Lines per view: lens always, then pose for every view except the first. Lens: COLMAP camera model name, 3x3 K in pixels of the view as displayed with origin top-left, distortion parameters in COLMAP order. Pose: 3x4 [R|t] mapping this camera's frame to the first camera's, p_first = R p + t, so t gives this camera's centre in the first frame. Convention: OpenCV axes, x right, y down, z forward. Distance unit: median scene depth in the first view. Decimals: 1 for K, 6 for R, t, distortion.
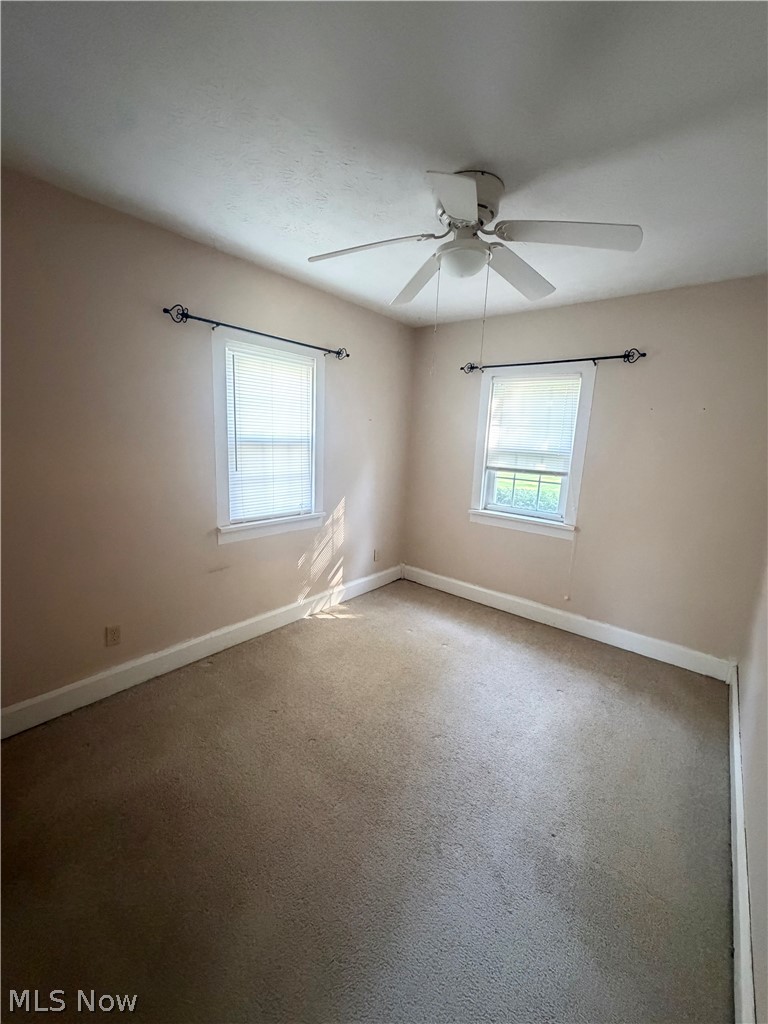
lens RADIAL K [[409.6, 0, 385.0], [0, 409.6, 510.9], [0, 0, 1]] dist [-0.004221, -0.000045]
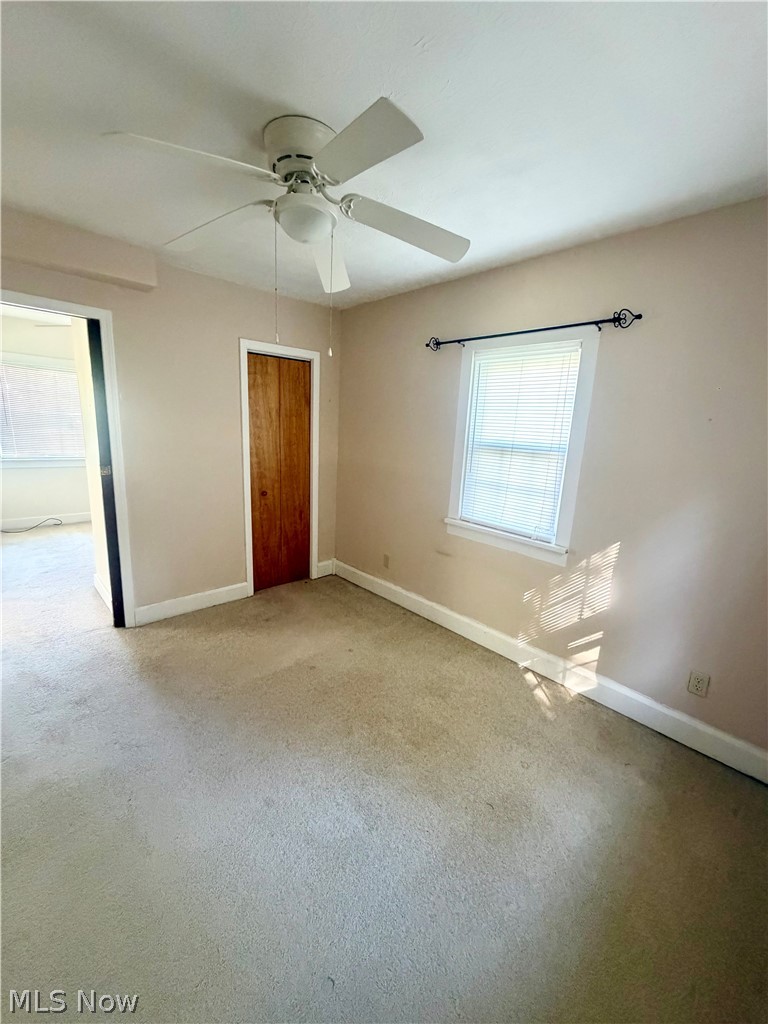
lens RADIAL K [[409.6, 0, 384.8], [0, 409.6, 513.5], [0, 0, 1]] dist [-0.004221, -0.000045]
pose [[-0.130585, 0.156320, -0.979036, 0.634777], [-0.239608, 0.953243, 0.184161, -0.120462], [0.962048, 0.258634, -0.087023, 0.788990]]
